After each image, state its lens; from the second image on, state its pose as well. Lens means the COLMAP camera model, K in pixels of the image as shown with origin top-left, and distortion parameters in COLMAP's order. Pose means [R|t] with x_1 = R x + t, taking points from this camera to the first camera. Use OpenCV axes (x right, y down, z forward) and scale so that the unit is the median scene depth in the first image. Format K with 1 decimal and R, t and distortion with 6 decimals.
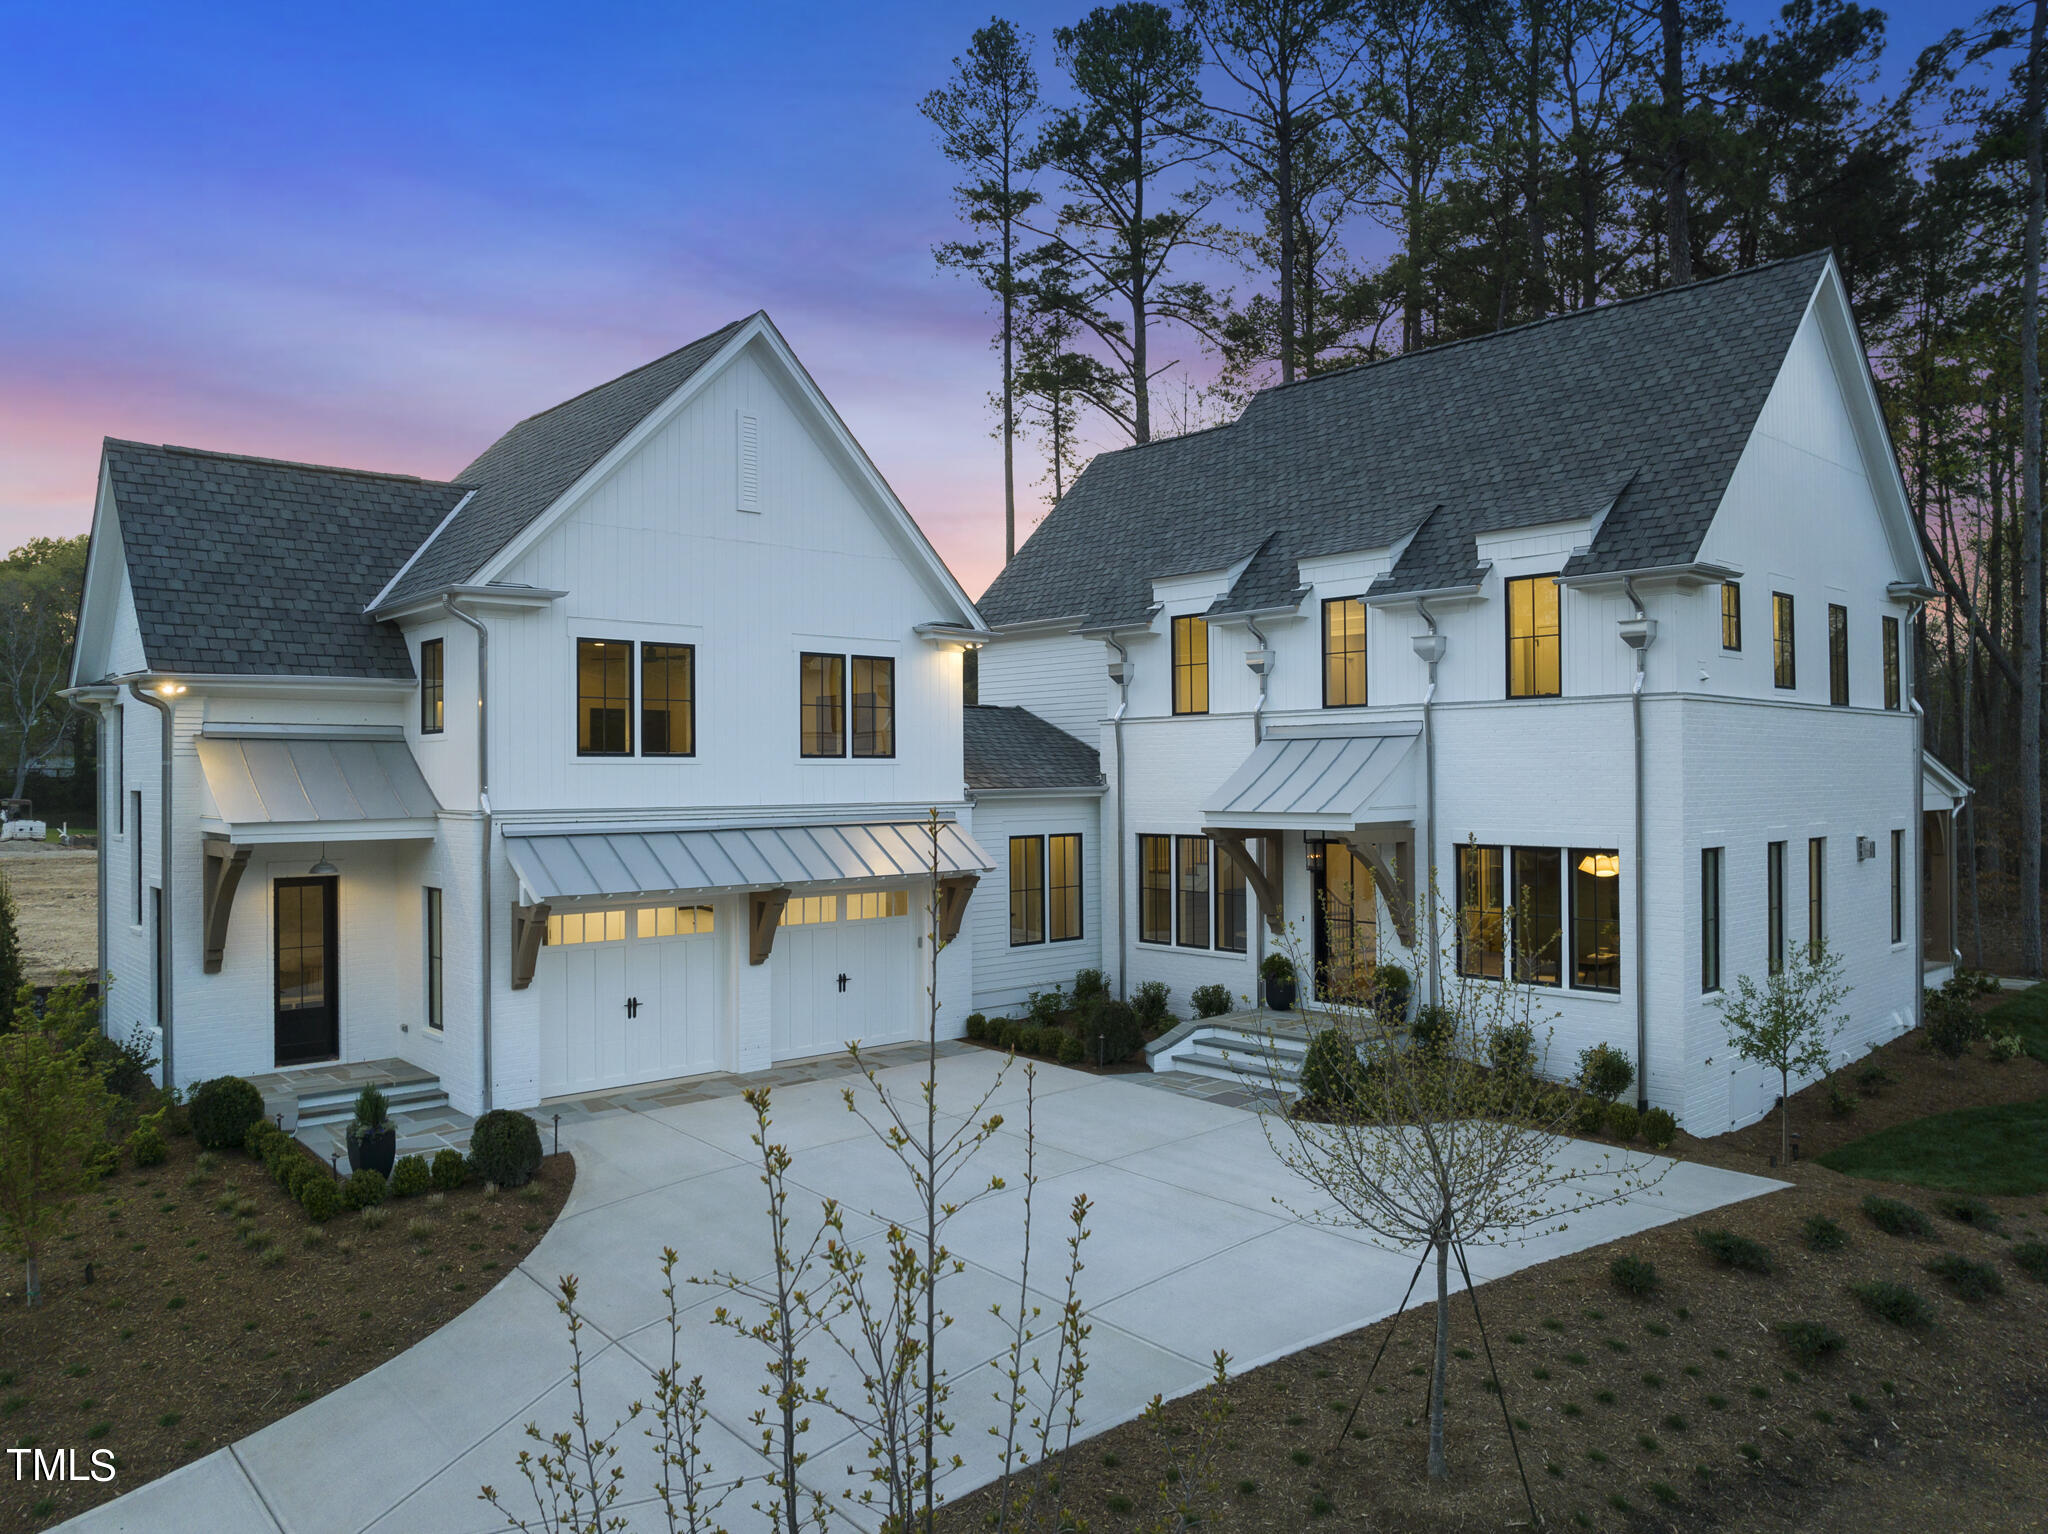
lens RADIAL K [[1438.7, 0, 1017.2], [0, 1438.7, 765.6], [0, 0, 1]] dist [-0.053894, 0.025262]
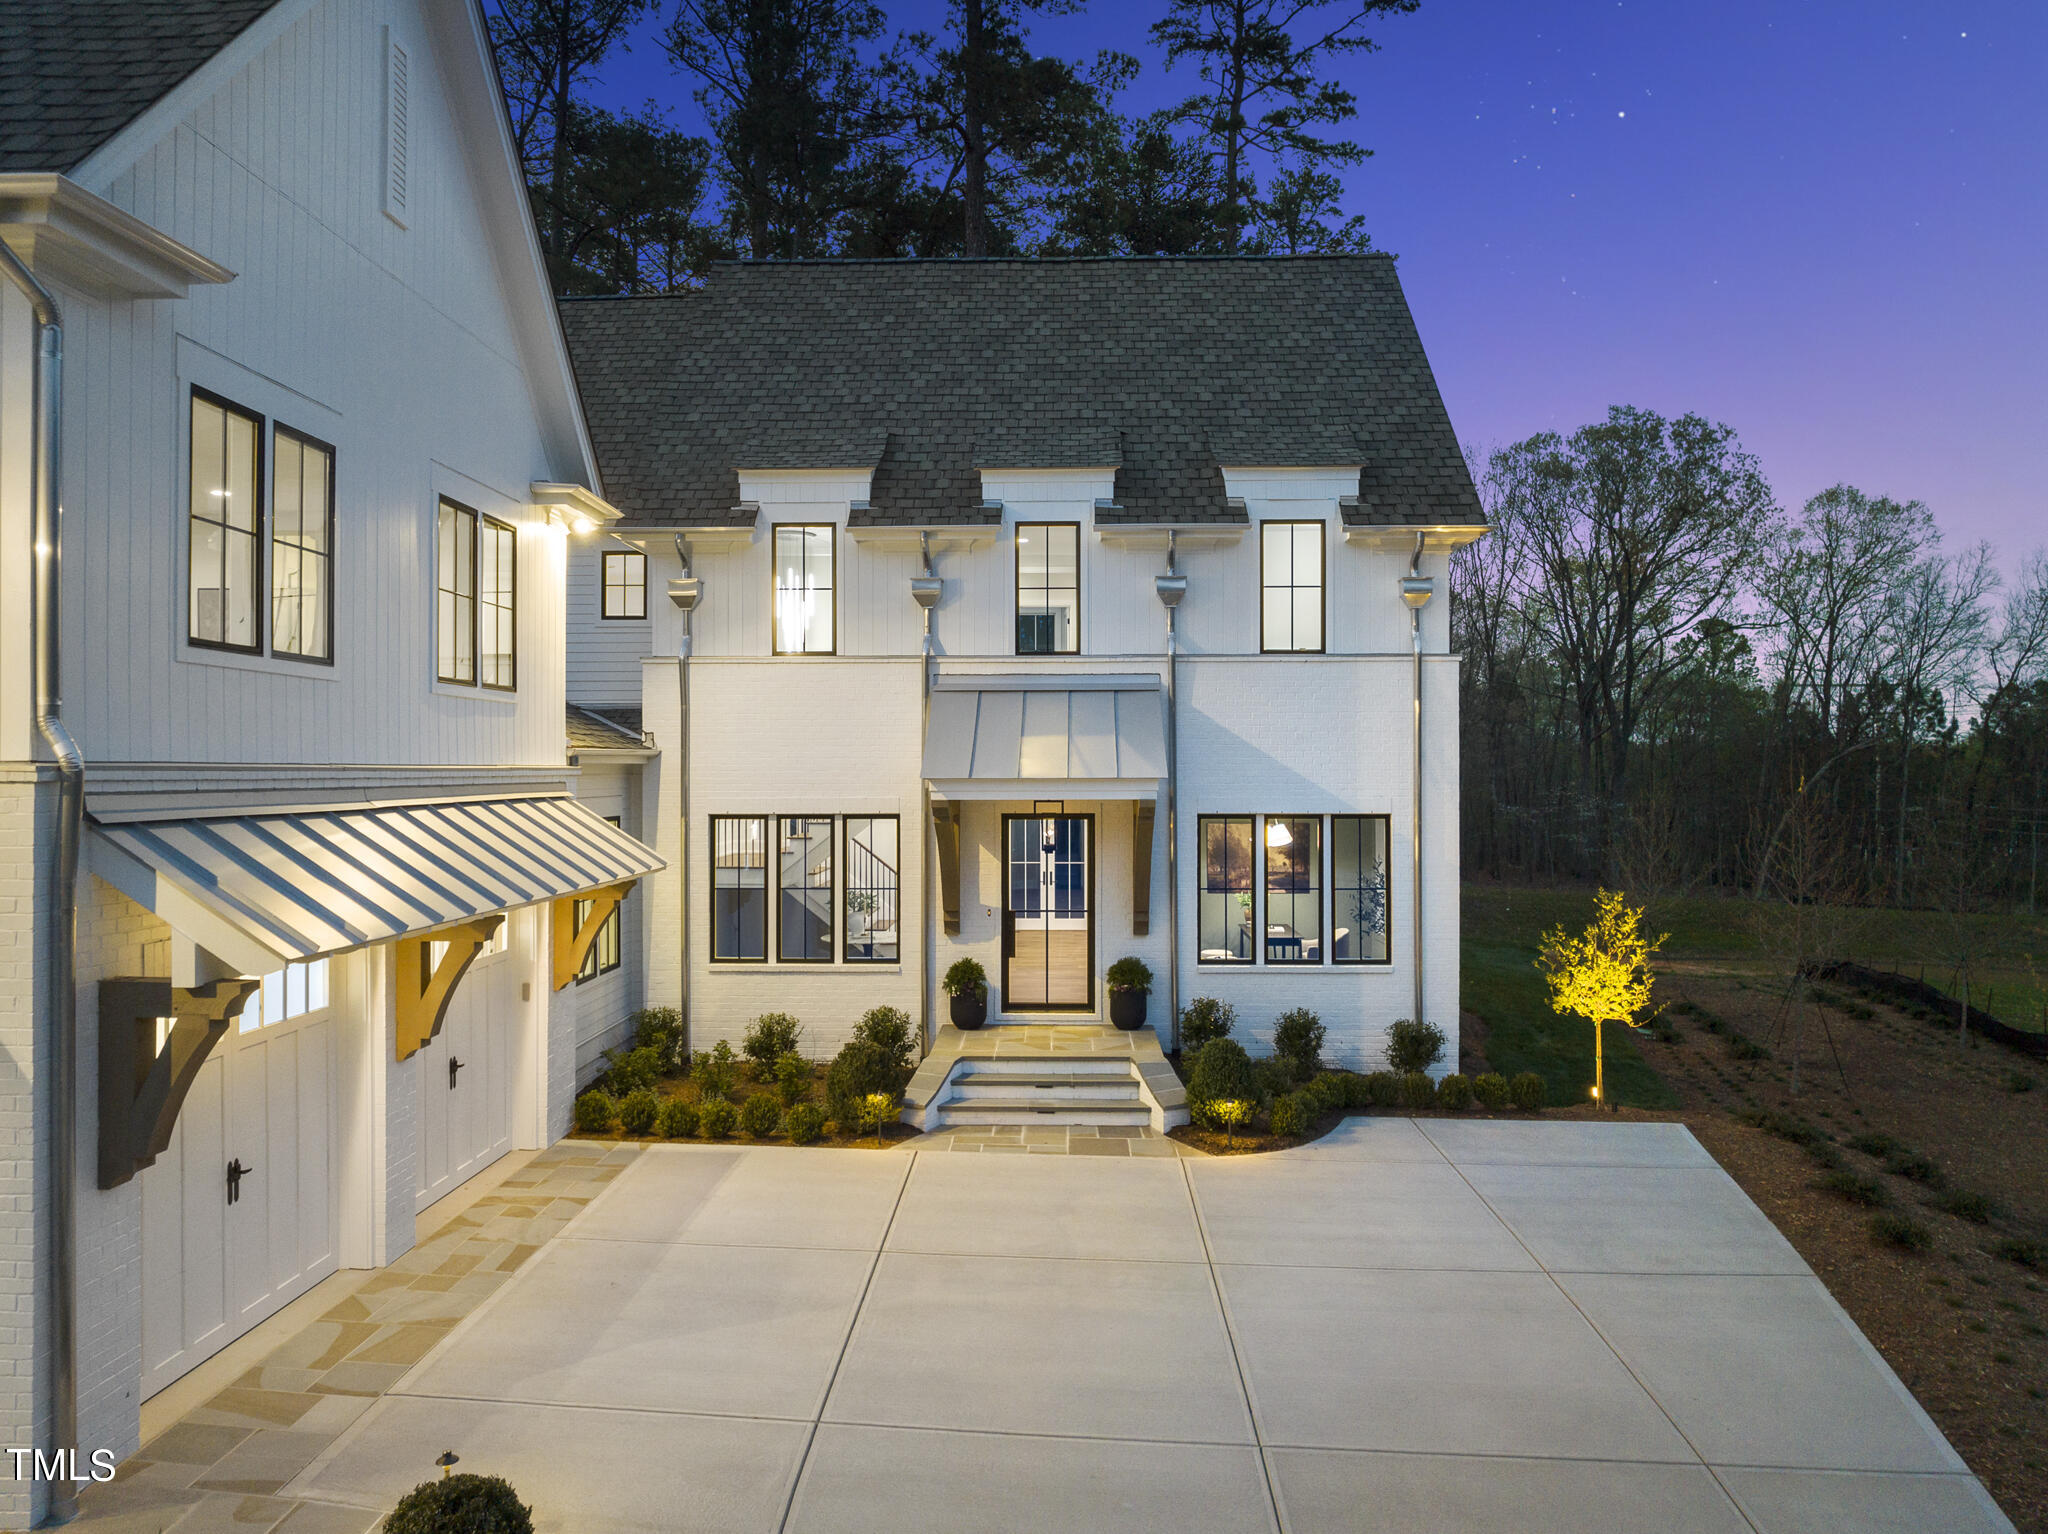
lens RADIAL K [[1450.3, 0, 1019.2], [0, 1450.3, 759.7], [0, 0, 1]] dist [-0.036292, 0.001278]
pose [[0.689342, 0.010574, 0.724359, -0.420550], [-0.008389, 0.999943, -0.006613, 0.027918], [-0.724388, -0.001518, 0.689391, 0.464614]]
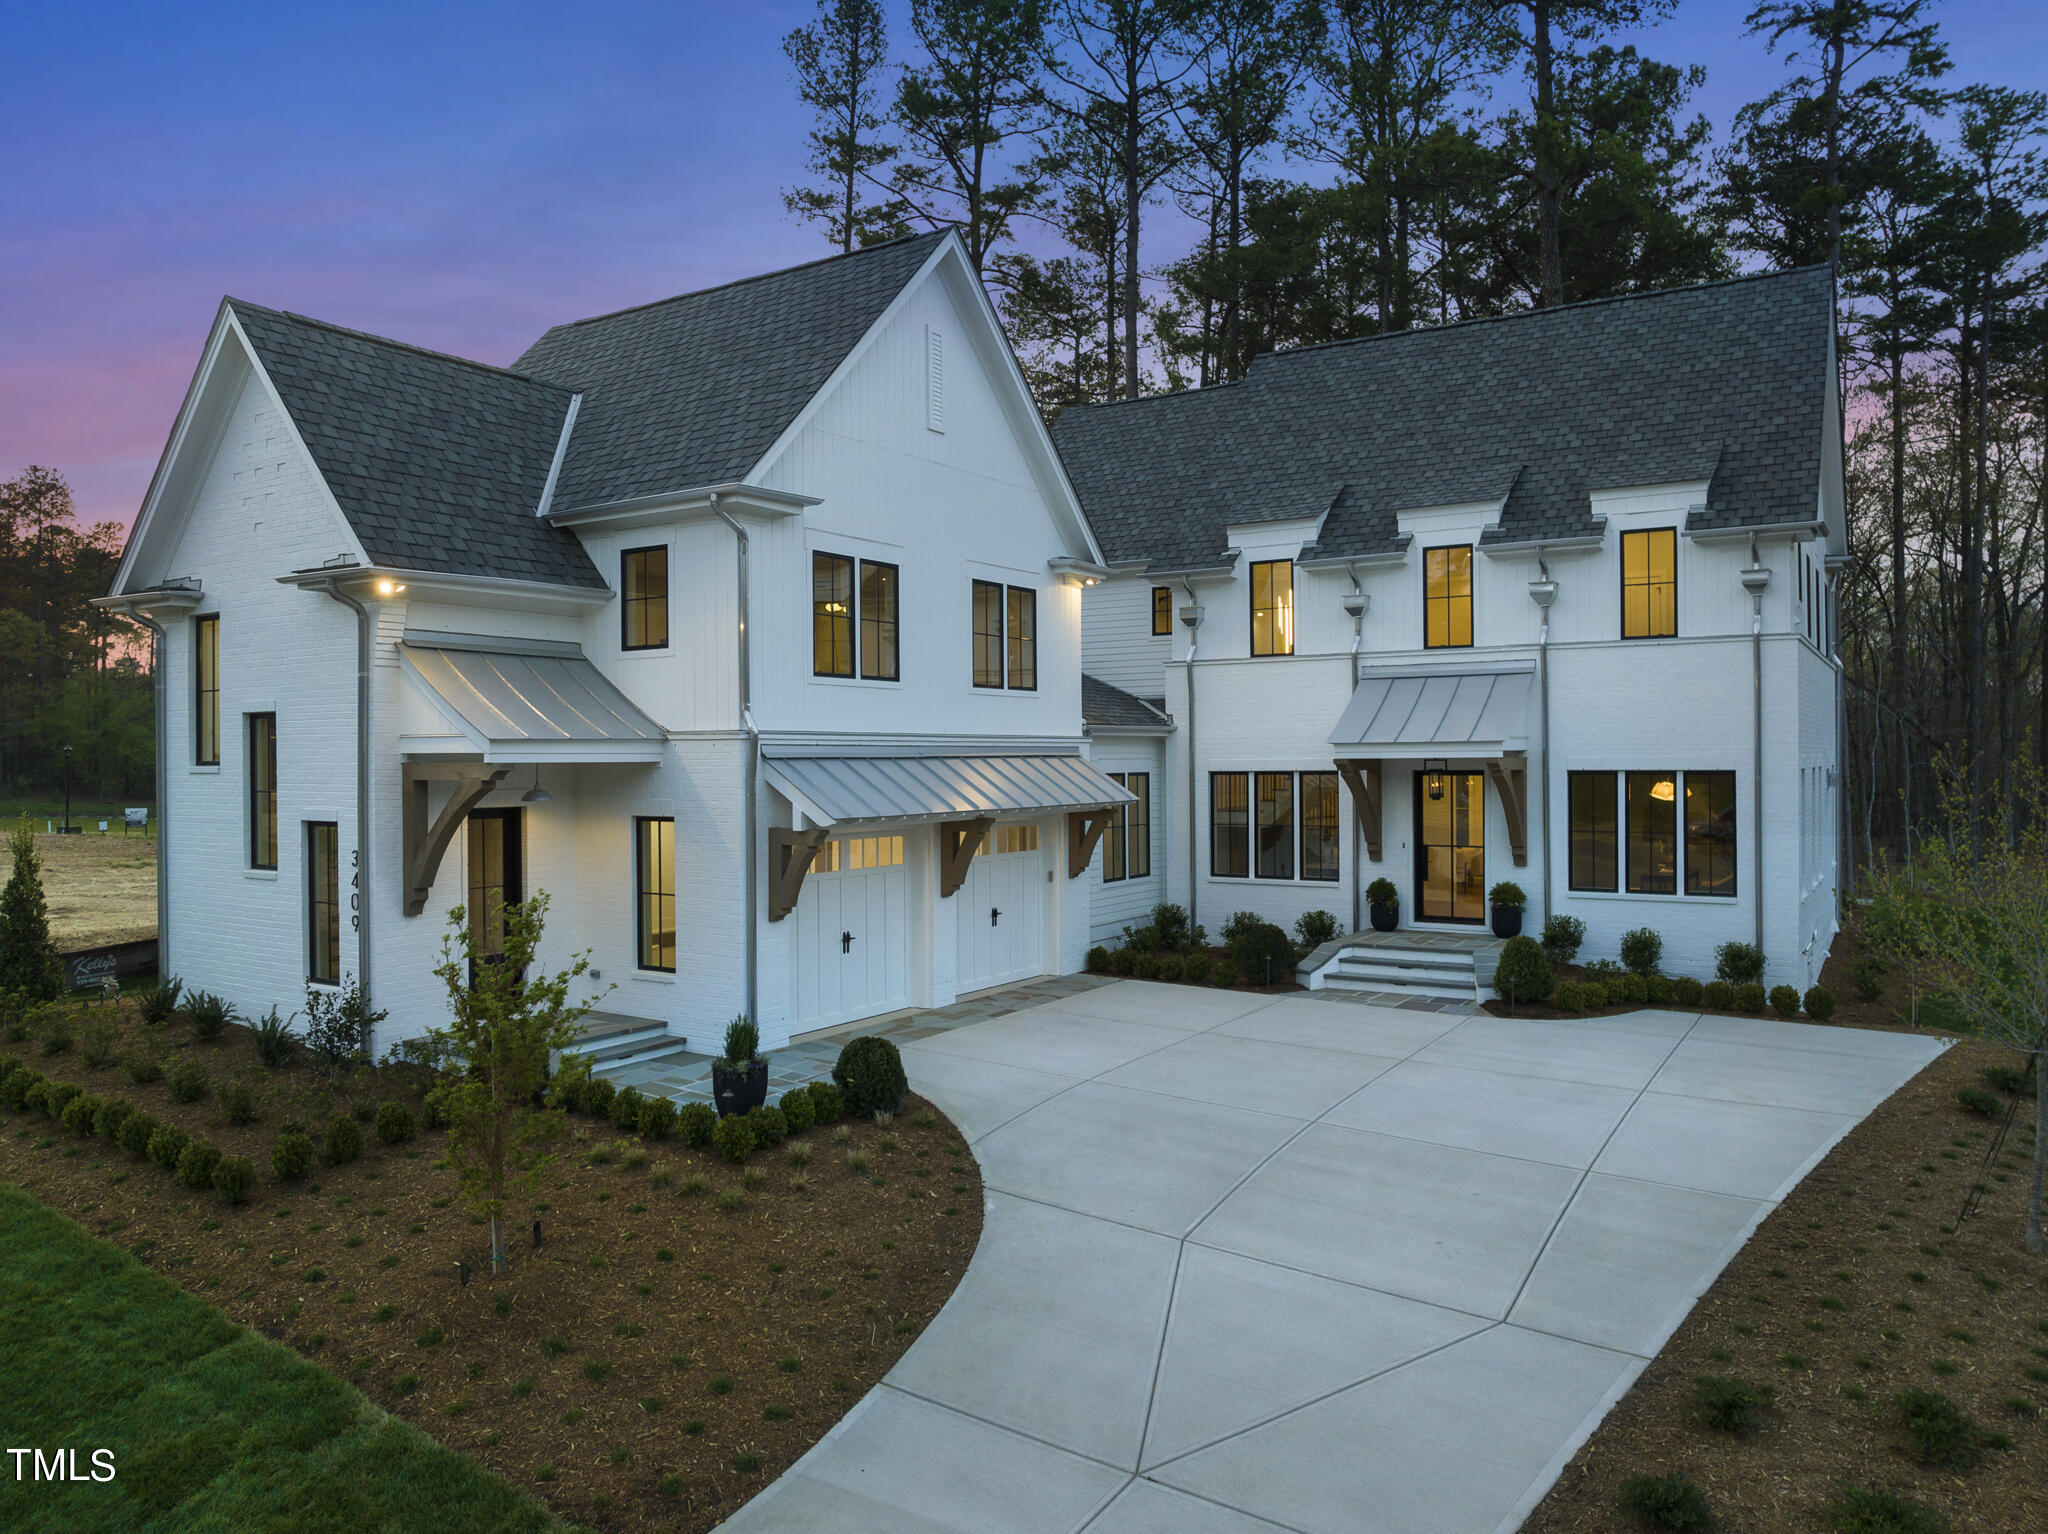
lens RADIAL K [[1439.9, 0, 1018.6], [0, 1439.9, 764.8], [0, 0, 1]] dist [-0.052196, 0.024049]
pose [[0.964563, -0.001721, 0.263845, -0.396603], [-0.000898, 0.999952, 0.009806, 0.039767], [-0.263849, -0.009696, 0.964515, 0.046221]]
